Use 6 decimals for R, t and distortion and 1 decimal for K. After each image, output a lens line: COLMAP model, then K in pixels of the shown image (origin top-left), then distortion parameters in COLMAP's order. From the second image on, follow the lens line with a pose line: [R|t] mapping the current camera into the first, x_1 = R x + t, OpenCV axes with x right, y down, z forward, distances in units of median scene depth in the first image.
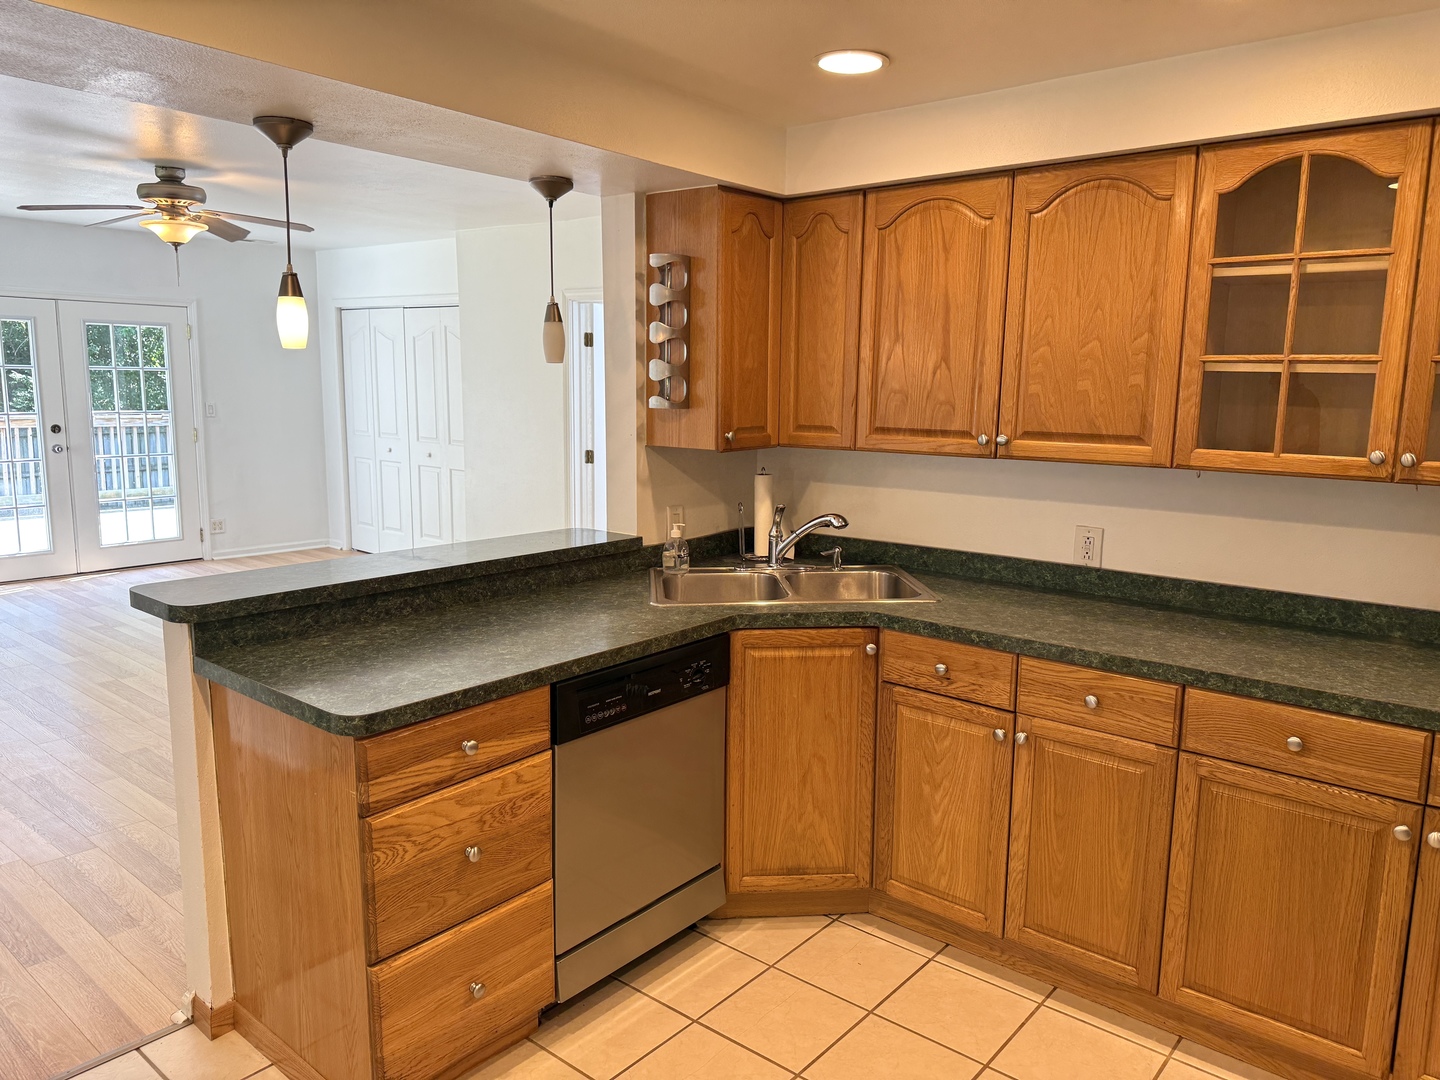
lens RADIAL K [[1019.1, 0, 720.0], [0, 1019.1, 540.0], [0, 0, 1]] dist [0.012115, -0.003630]
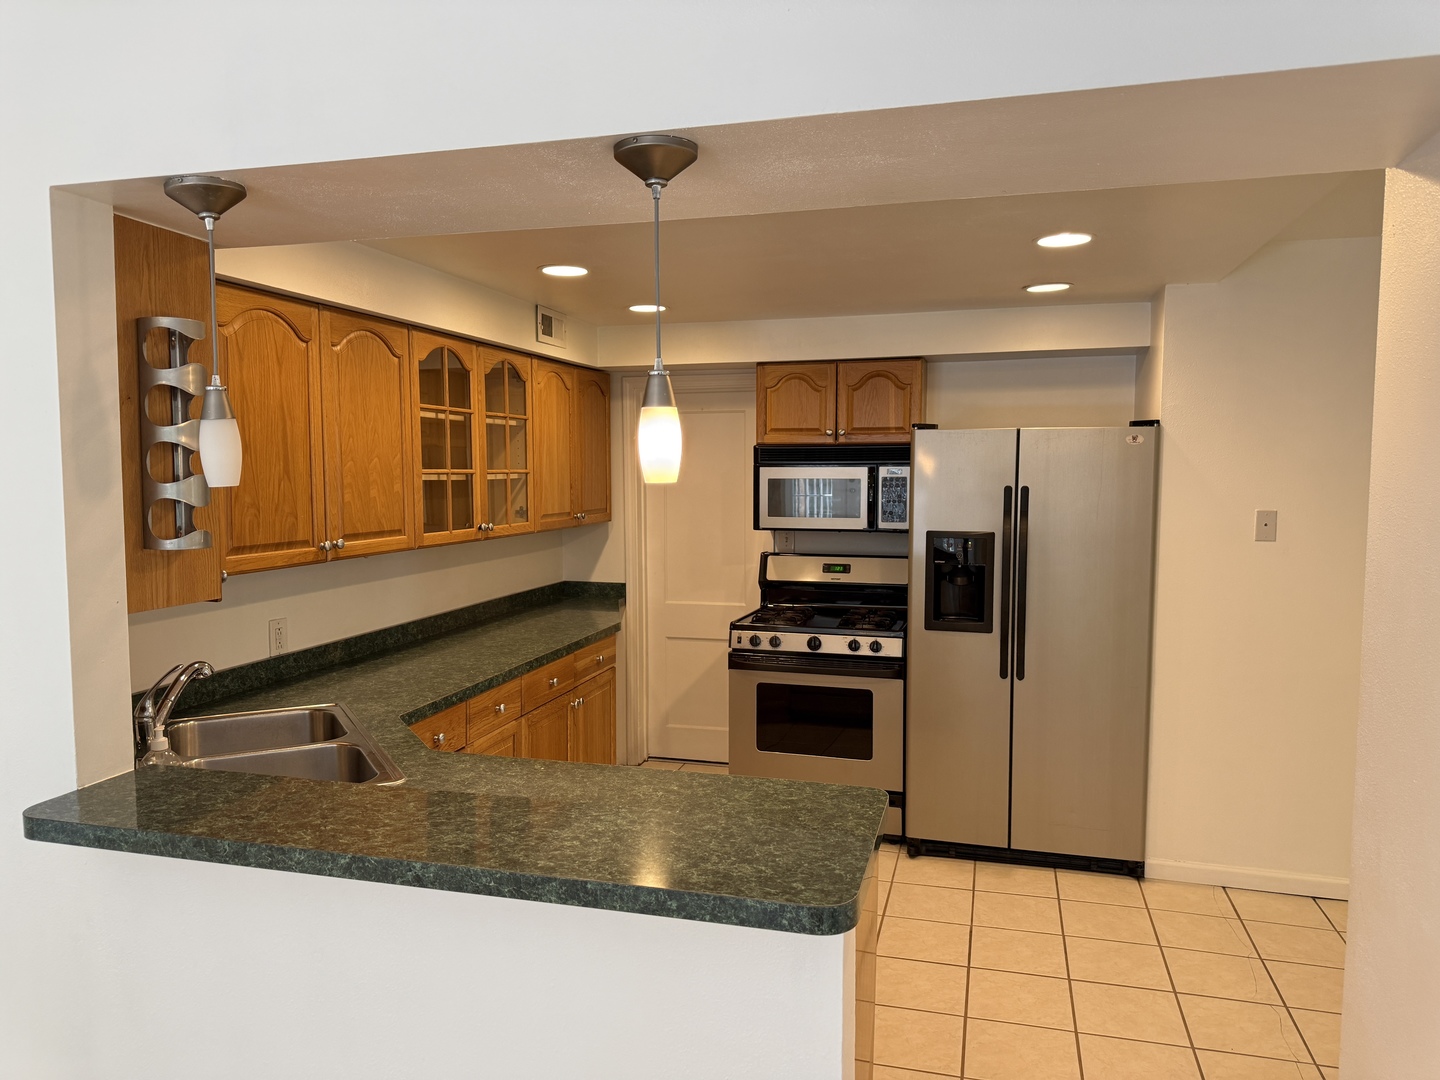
lens RADIAL K [[1019.1, 0, 720.0], [0, 1019.1, 540.0], [0, 0, 1]] dist [0.012115, -0.003630]
pose [[-0.419763, -0.079827, 0.904117, -0.983132], [0.132152, 0.980134, 0.147894, -0.232612], [-0.897962, 0.181561, -0.400874, 1.178415]]
